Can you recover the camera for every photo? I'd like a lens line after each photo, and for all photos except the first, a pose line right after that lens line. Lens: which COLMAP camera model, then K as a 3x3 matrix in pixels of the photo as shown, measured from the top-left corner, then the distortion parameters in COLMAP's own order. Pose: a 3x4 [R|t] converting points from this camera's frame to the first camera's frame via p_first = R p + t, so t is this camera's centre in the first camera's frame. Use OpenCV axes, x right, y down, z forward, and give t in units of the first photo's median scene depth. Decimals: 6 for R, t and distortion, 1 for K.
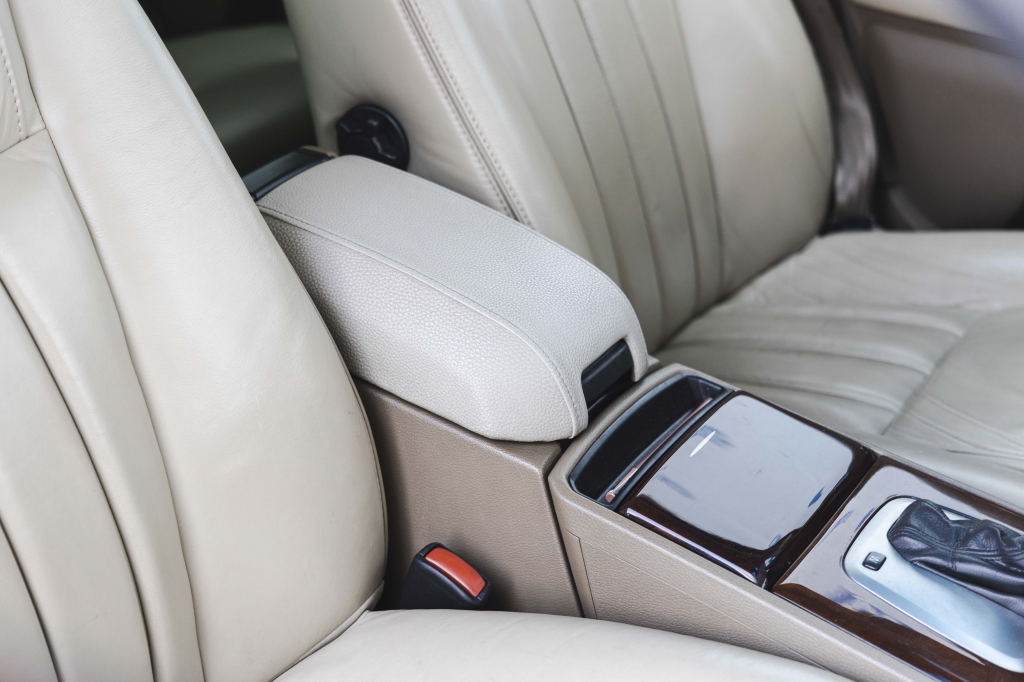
lens RADIAL K [[3355.4, 0, 512.0], [0, 3355.4, 341.0], [0, 0, 1]] dist [-0.090363, 0.223352]
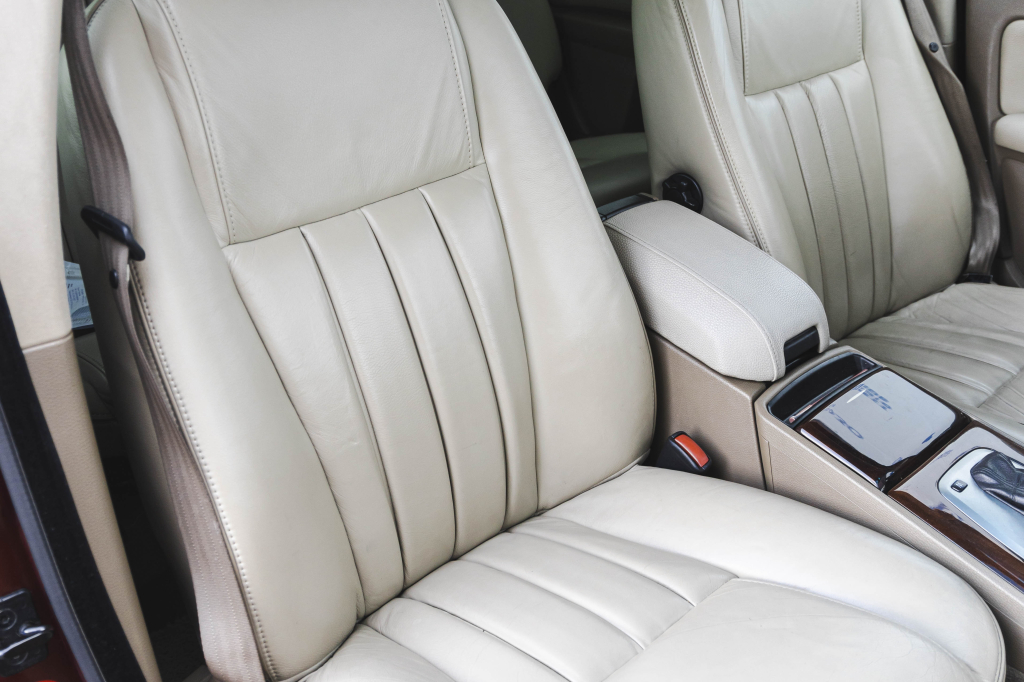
lens RADIAL K [[1112.1, 0, 512.0], [0, 1112.1, 341.0], [0, 0, 1]] dist [-0.001119, 0.002895]
pose [[0.941927, 0.128523, -0.310250, 0.063063], [-0.127627, 0.991549, 0.023278, 0.012834], [0.310619, 0.017670, 0.950370, 0.434314]]
